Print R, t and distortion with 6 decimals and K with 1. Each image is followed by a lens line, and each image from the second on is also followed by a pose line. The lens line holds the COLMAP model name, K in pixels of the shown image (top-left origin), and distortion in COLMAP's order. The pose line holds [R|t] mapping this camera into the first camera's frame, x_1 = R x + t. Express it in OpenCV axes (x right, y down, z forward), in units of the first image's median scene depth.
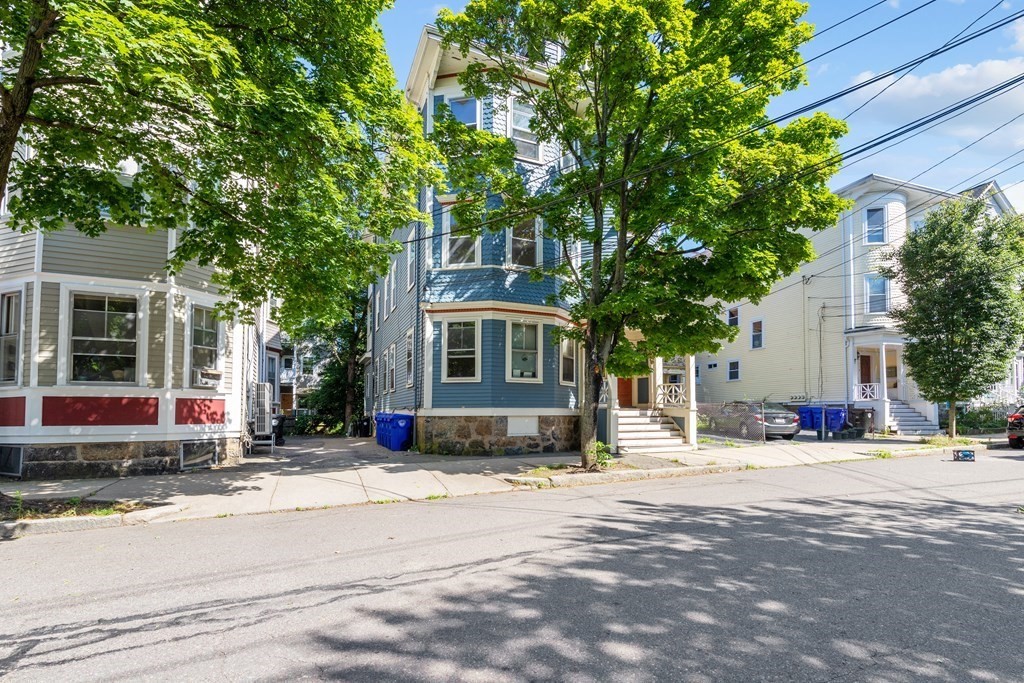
lens RADIAL K [[468.8, 0, 507.8], [0, 468.8, 410.2], [0, 0, 1]] dist [-0.000123, -0.000040]
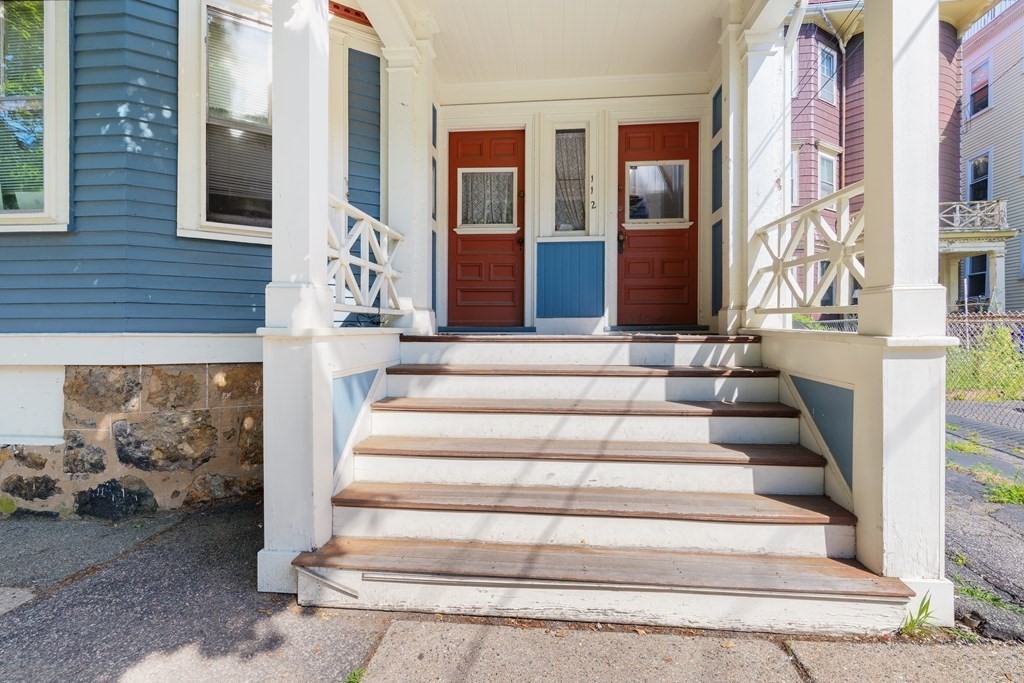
lens RADIAL K [[450.4, 0, 512.0], [0, 450.4, 341.5], [0, 0, 1]] dist [0.000663, -0.000026]
pose [[0.877002, -0.000091, -0.480486, 0.397248], [0.003845, 0.999969, 0.006830, -0.002216], [0.480471, -0.007838, 0.876976, 0.927317]]
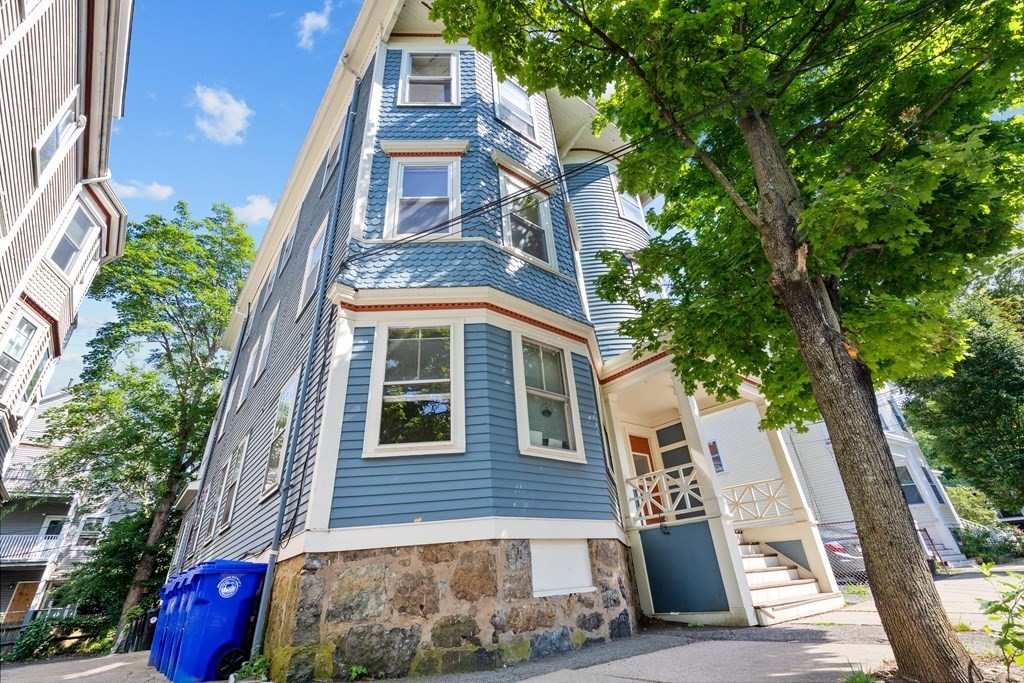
lens RADIAL K [[450.4, 0, 512.0], [0, 450.4, 341.5], [0, 0, 1]] dist [0.000663, -0.000026]
pose [[0.963641, 0.064651, 0.259262, -0.124400], [0.069812, 0.875669, -0.477840, 0.046419], [-0.257920, 0.478565, 0.839317, 0.595348]]
